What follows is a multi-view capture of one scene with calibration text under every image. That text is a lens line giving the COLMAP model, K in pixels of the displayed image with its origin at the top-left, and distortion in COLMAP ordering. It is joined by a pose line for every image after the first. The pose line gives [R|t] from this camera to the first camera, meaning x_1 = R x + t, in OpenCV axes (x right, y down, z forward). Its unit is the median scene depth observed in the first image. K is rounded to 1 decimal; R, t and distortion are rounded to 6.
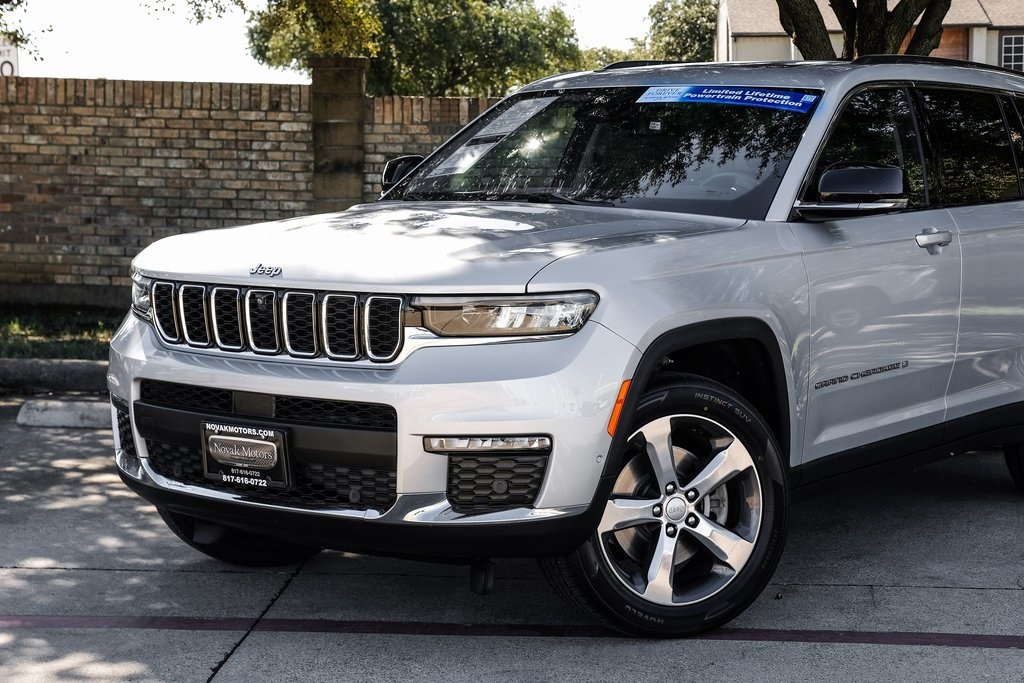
lens RADIAL K [[1772.6, 0, 525.4], [0, 1772.6, 340.6], [0, 0, 1]] dist [-0.003512, 0.249883]
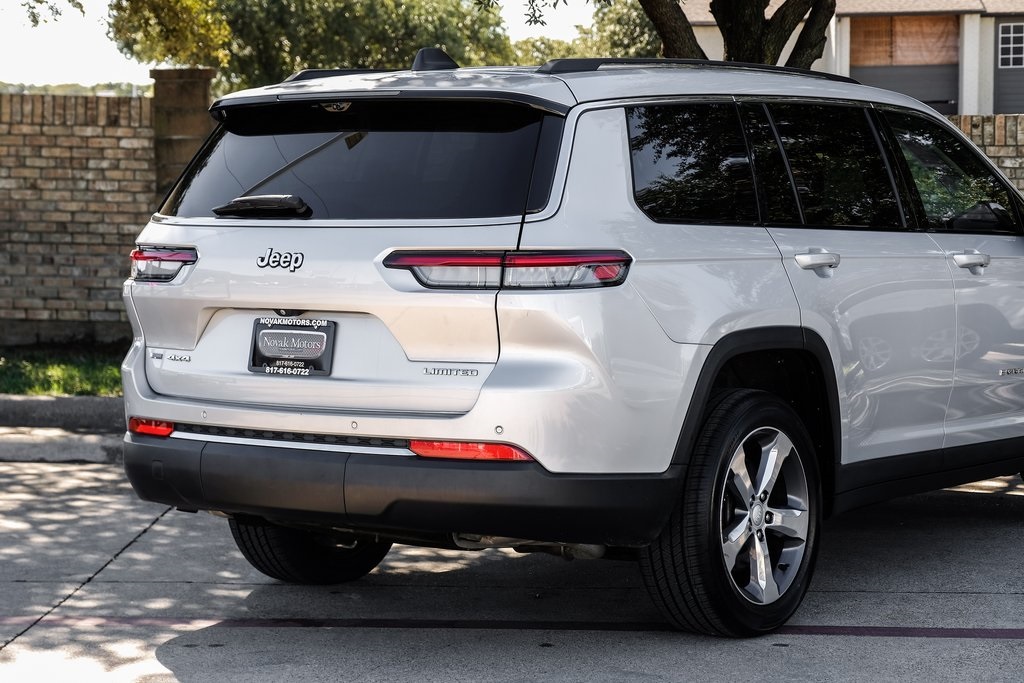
lens RADIAL K [[2153.3, 0, 495.6], [0, 2153.3, 347.3], [0, 0, 1]] dist [0.032250, 0.658817]
pose [[0.999872, -0.005039, 0.015186, 0.039302], [0.005327, 0.999805, -0.019016, 0.007416], [-0.015087, 0.019095, 0.999704, -0.119757]]
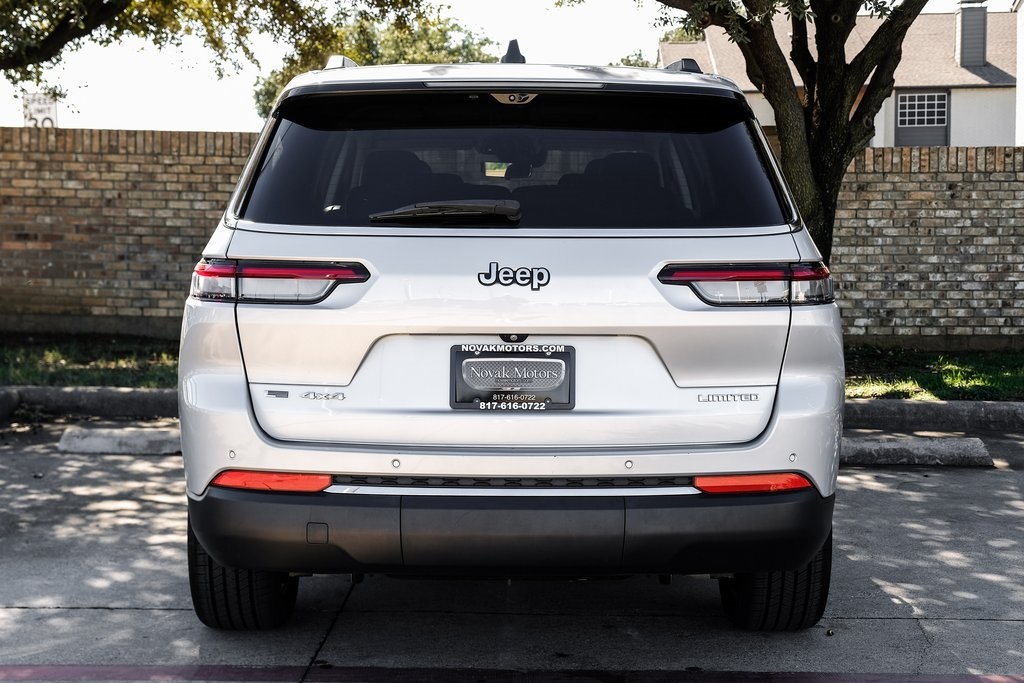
lens RADIAL K [[1489.4, 0, 511.6], [0, 1489.4, 356.5], [0, 0, 1]] dist [-0.003263, 0.084447]
pose [[0.999833, -0.007694, 0.016589, -0.019108], [0.007676, 0.999970, 0.001155, -0.005149], [-0.016597, -0.001028, 0.999862, 0.067037]]
